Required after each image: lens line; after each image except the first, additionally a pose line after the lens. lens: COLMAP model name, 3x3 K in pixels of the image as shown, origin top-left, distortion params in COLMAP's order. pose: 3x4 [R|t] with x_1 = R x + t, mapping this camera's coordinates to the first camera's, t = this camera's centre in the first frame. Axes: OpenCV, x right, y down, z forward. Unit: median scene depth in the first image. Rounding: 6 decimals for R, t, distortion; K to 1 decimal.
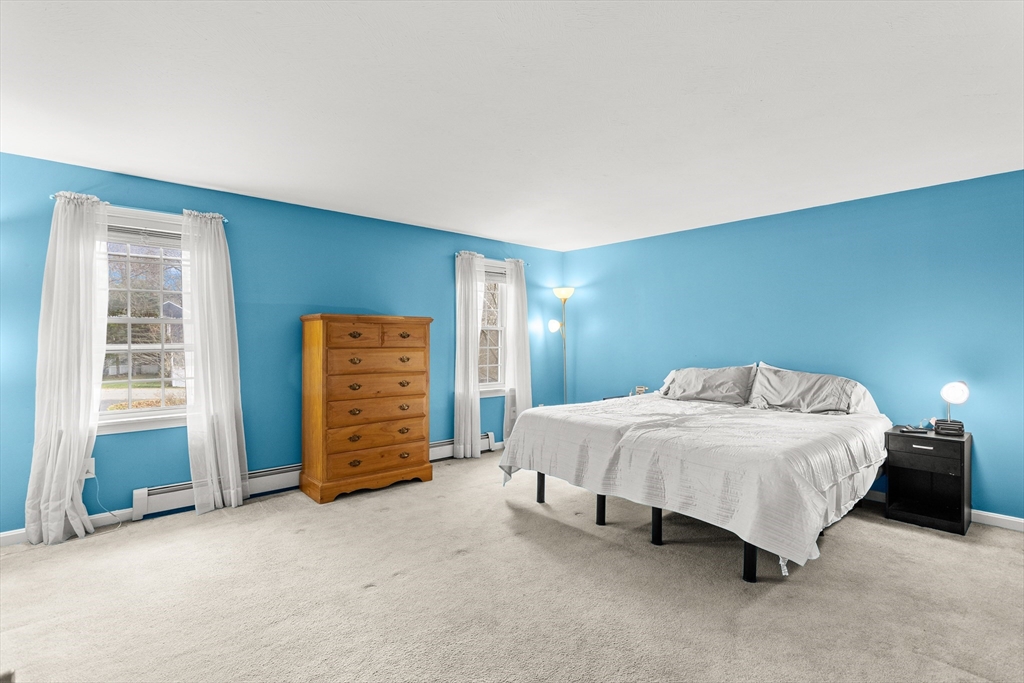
lens RADIAL K [[487.2, 0, 516.0], [0, 487.2, 332.0], [0, 0, 1]] dist [-0.001586, 0.000599]
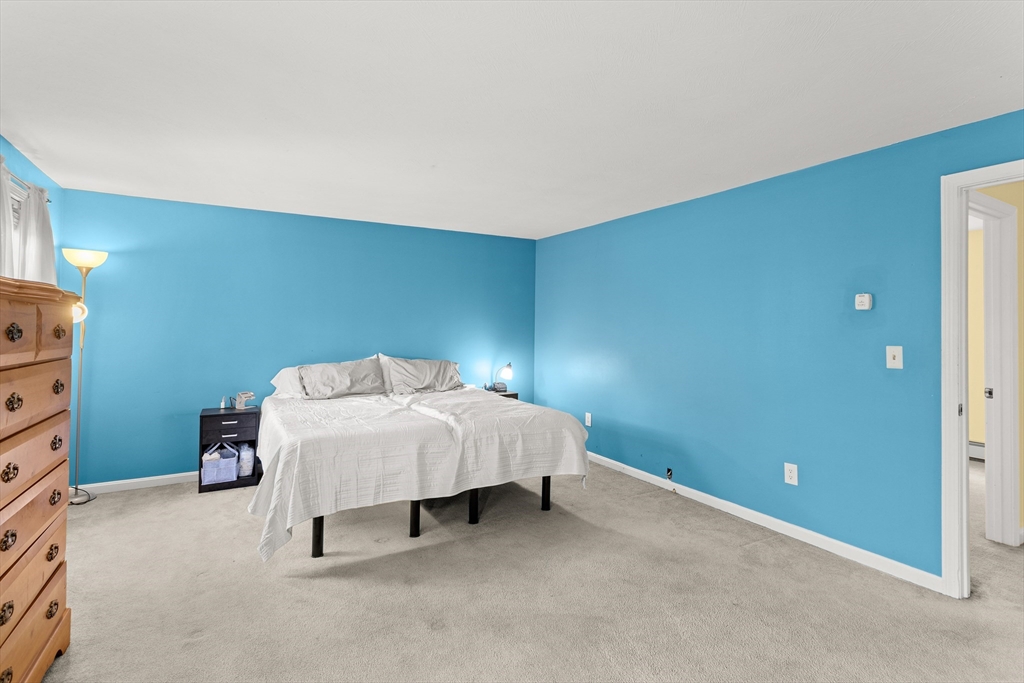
lens RADIAL K [[487.2, 0, 516.0], [0, 487.2, 332.0], [0, 0, 1]] dist [-0.001586, 0.000599]
pose [[0.204181, -0.003477, 0.978927, -0.585588], [-0.012689, 0.999900, 0.006198, 0.002824], [-0.978851, -0.013687, 0.204117, 0.542878]]
